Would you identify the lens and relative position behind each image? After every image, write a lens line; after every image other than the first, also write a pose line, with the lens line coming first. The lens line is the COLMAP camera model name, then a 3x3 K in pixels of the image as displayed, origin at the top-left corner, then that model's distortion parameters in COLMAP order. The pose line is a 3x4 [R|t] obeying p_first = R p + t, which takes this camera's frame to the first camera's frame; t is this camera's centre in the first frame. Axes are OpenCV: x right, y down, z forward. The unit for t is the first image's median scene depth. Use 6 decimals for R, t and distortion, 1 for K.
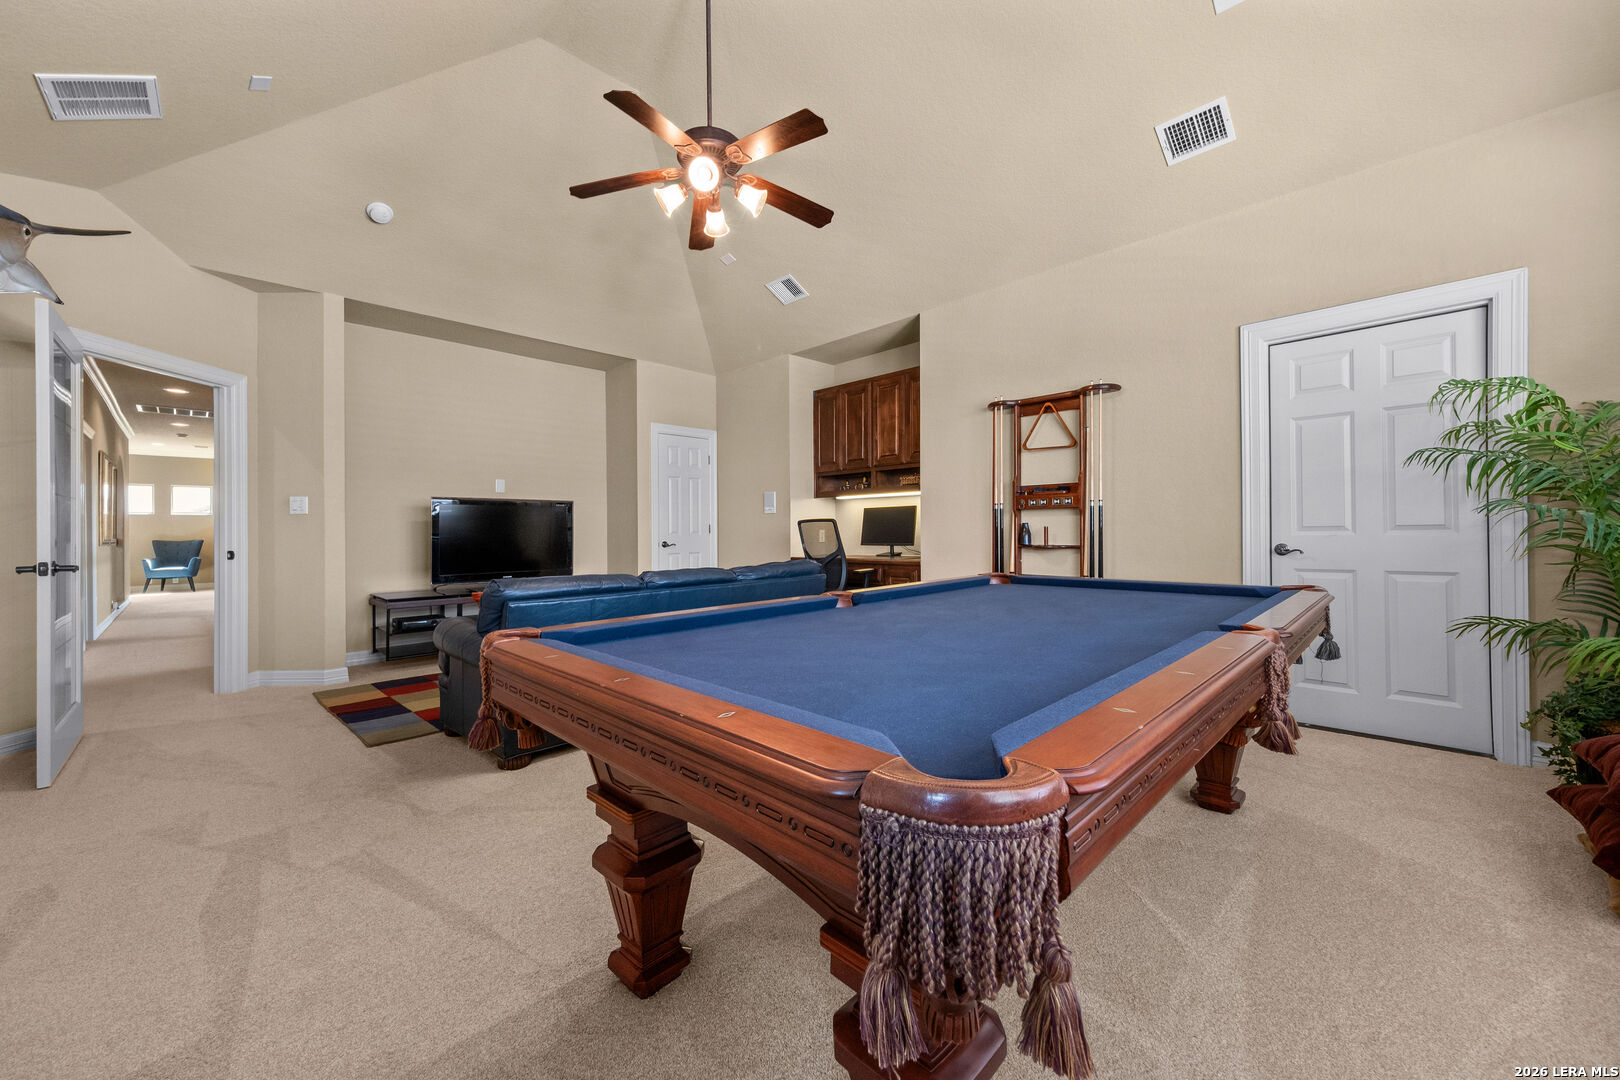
lens RADIAL K [[607.9, 0, 817.0], [0, 607.9, 523.7], [0, 0, 1]] dist [0.000462, 0.000027]
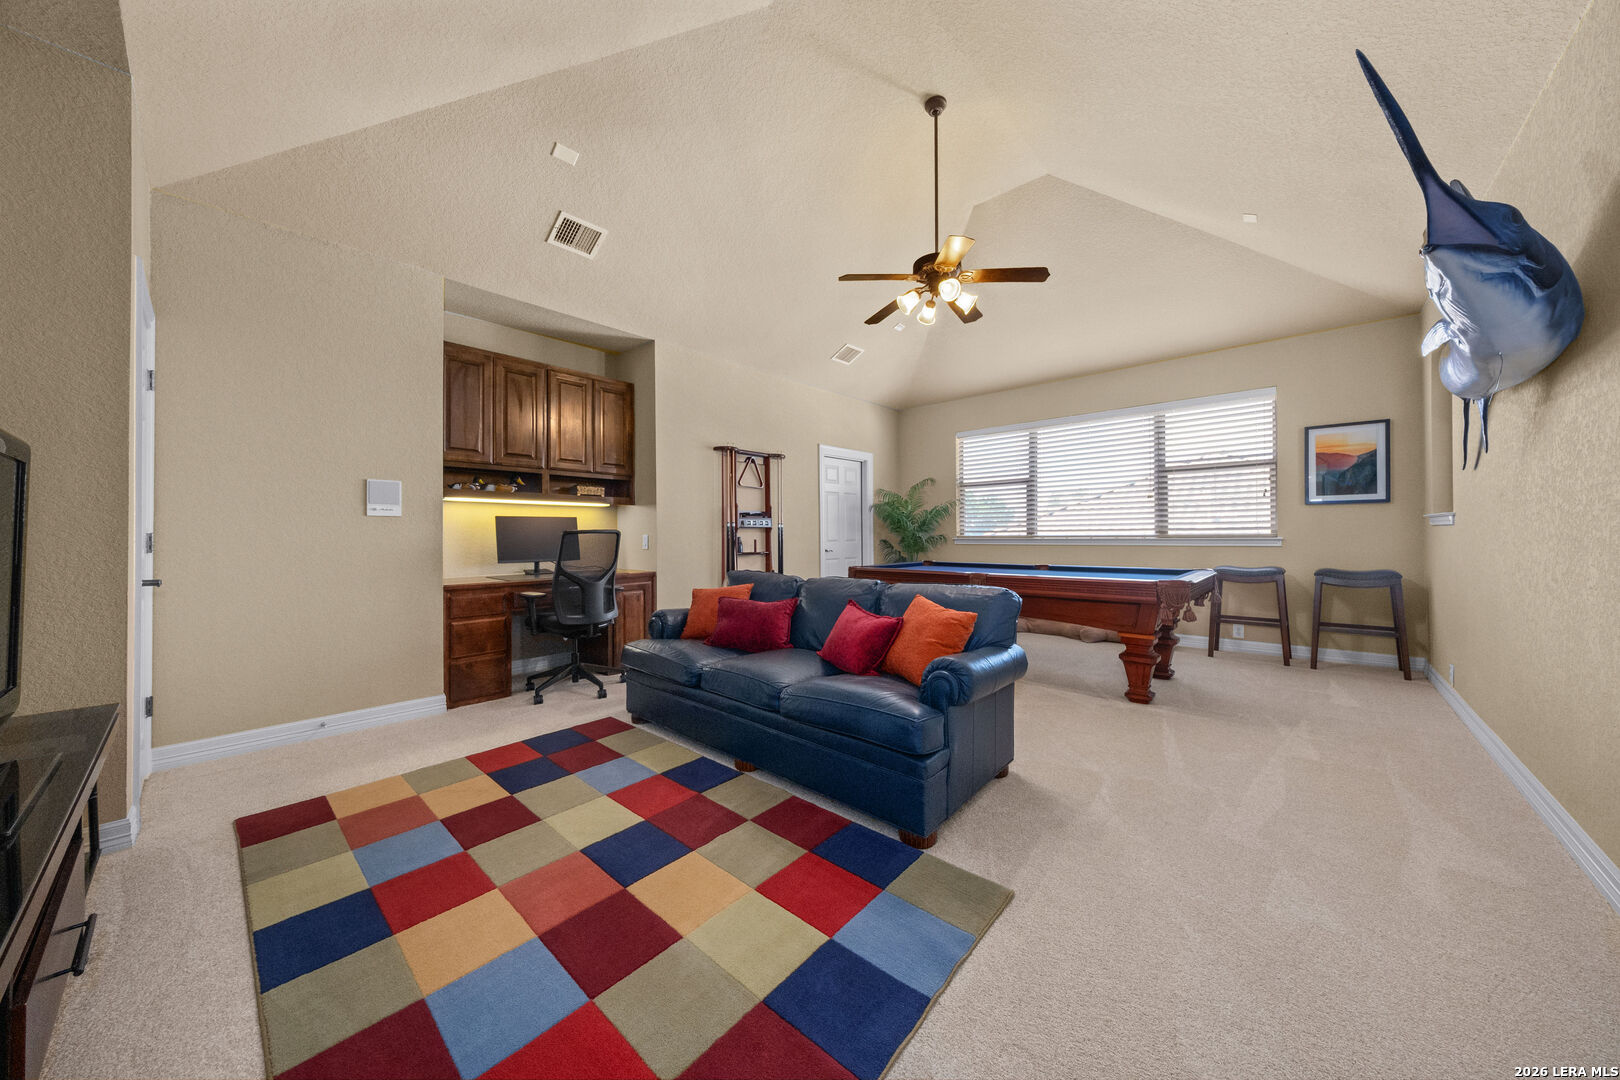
lens RADIAL K [[543.1, 0, 811.4], [0, 543.1, 533.6], [0, 0, 1]] dist [0.001458, -0.000074]
pose [[-0.050165, 0.013456, 0.998650, -0.924247], [-0.003433, 0.999901, -0.013645, 0.007221], [-0.998735, -0.004113, -0.050114, 0.892646]]
